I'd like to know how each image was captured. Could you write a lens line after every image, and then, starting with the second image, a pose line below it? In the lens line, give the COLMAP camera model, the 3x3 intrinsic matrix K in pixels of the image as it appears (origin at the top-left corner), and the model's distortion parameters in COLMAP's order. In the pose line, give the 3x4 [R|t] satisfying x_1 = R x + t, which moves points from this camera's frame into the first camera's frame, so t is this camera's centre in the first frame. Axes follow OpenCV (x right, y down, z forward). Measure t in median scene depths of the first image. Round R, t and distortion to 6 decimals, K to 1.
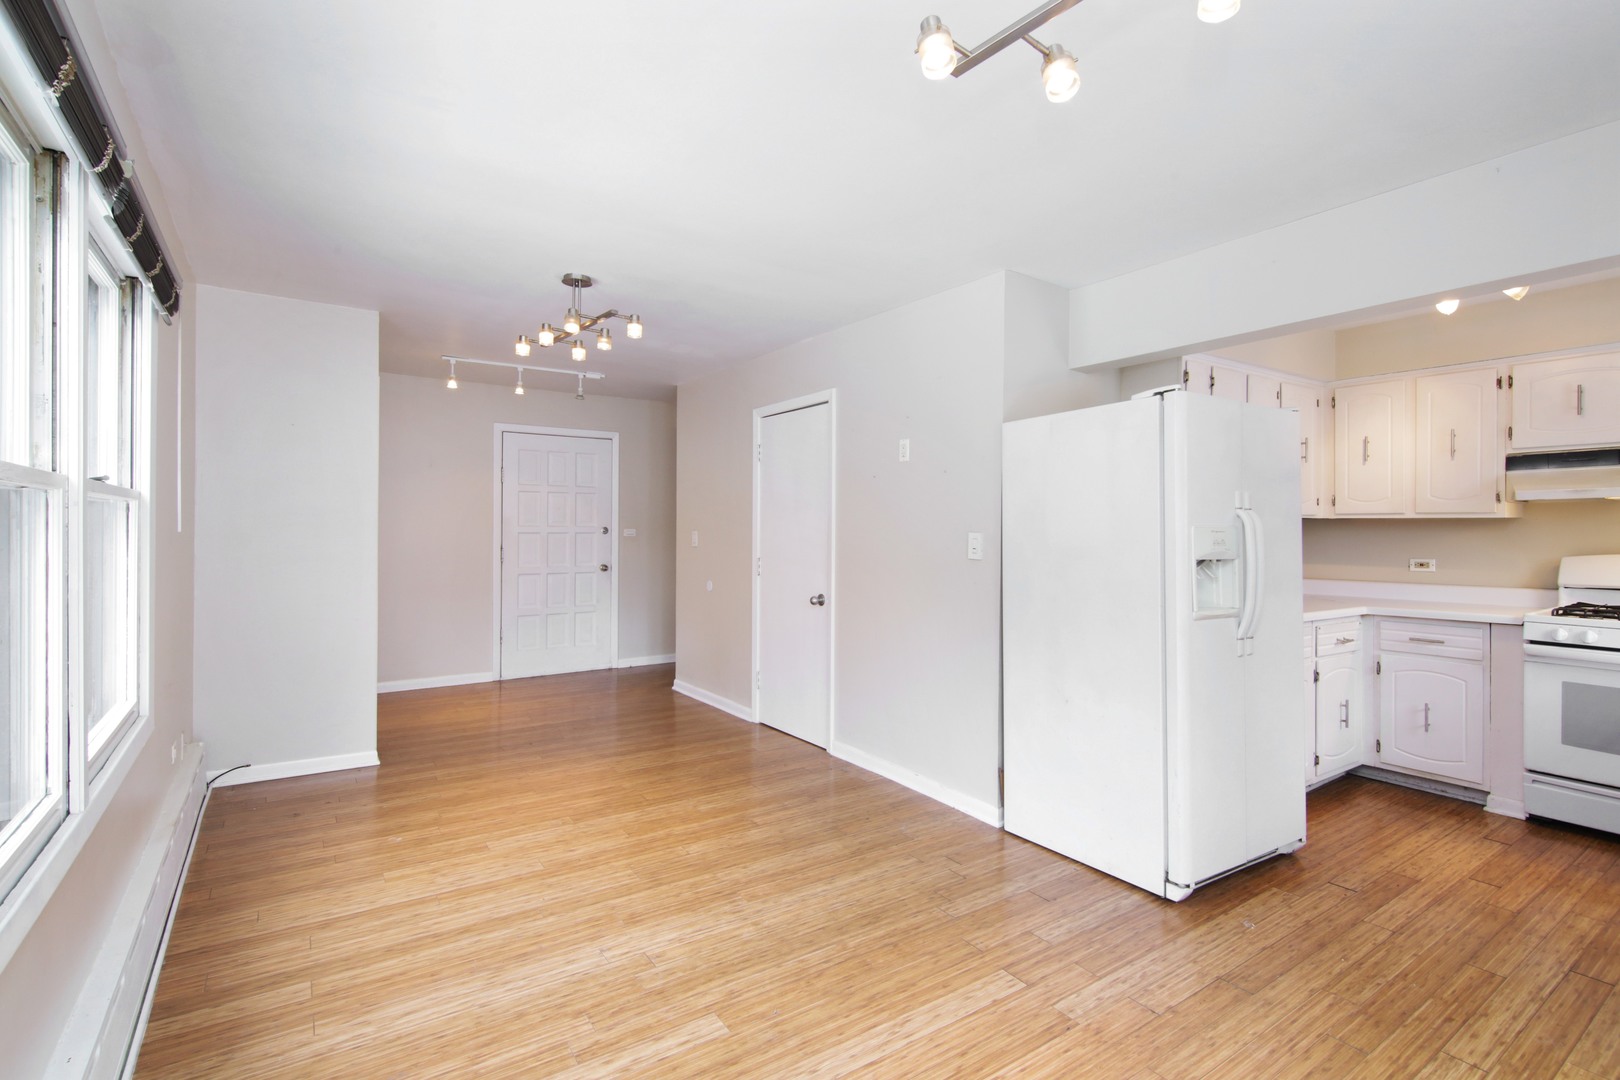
lens RADIAL K [[748.1, 0, 807.2], [0, 748.1, 519.9], [0, 0, 1]] dist [-0.001726, -0.003946]
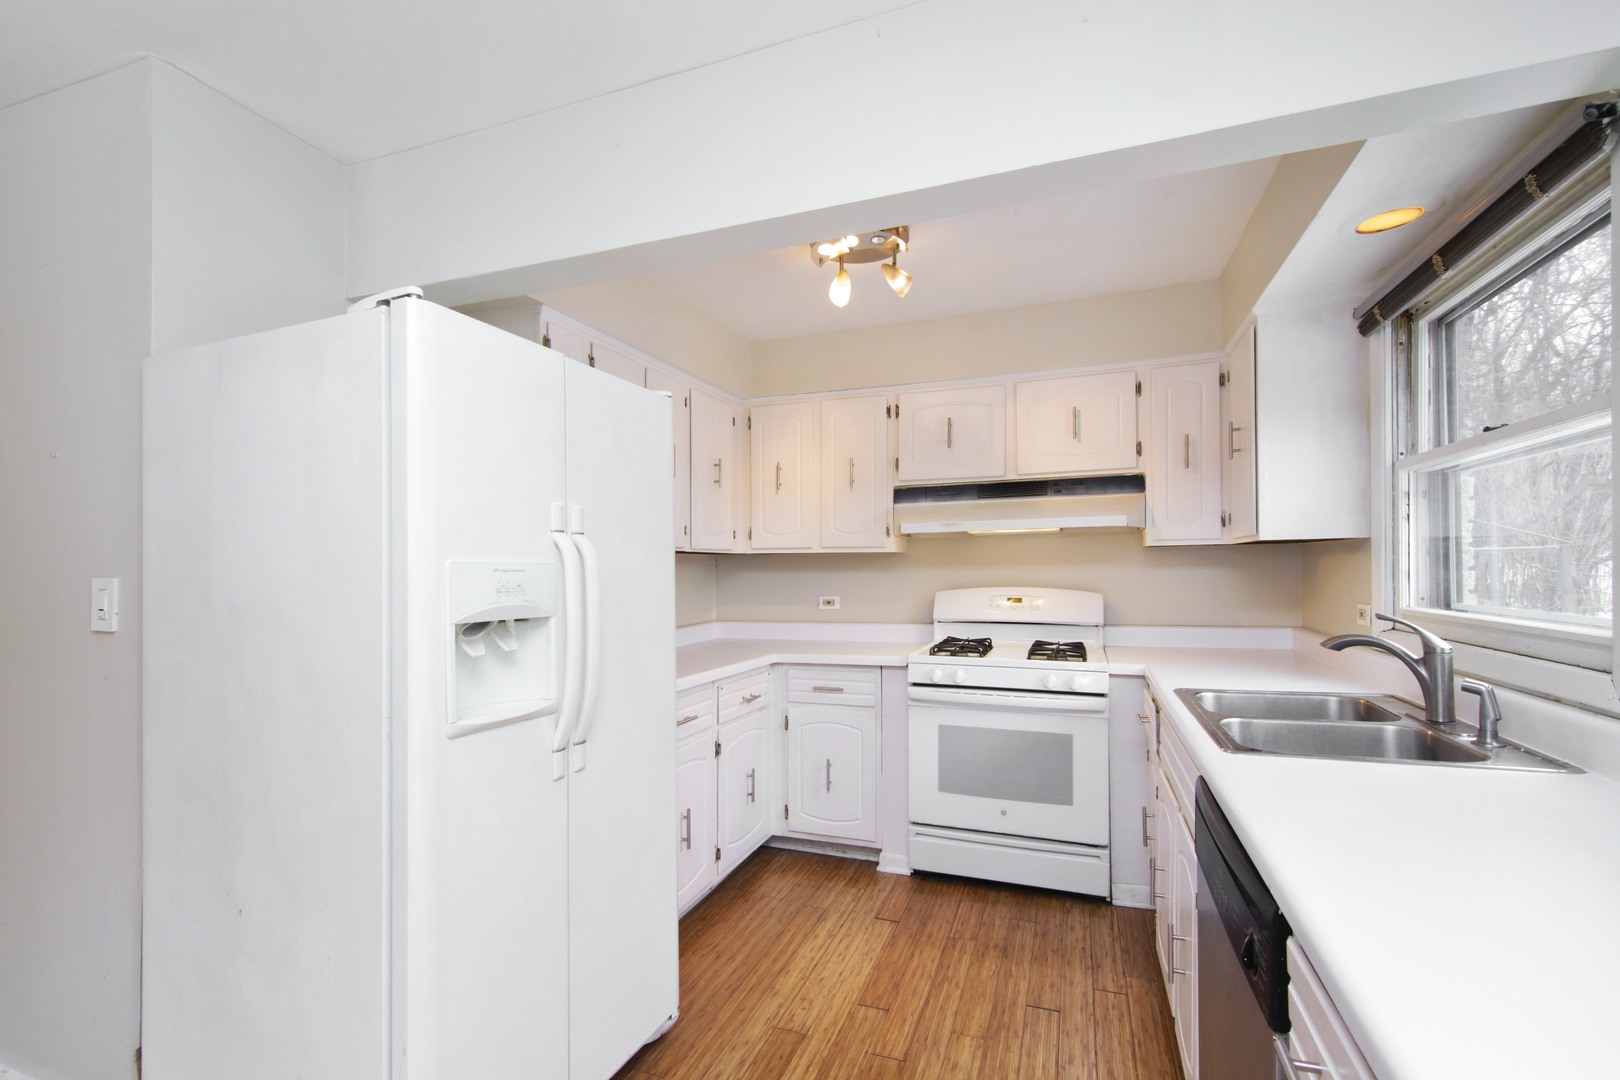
lens RADIAL K [[735.4, 0, 807.2], [0, 735.4, 560.3], [0, 0, 1]] dist [-0.000313, -0.000333]
pose [[0.808118, -0.002933, 0.589014, 0.310093], [0.002245, 0.999996, 0.001898, 0.005585], [-0.589017, -0.000211, 0.808121, 0.320803]]
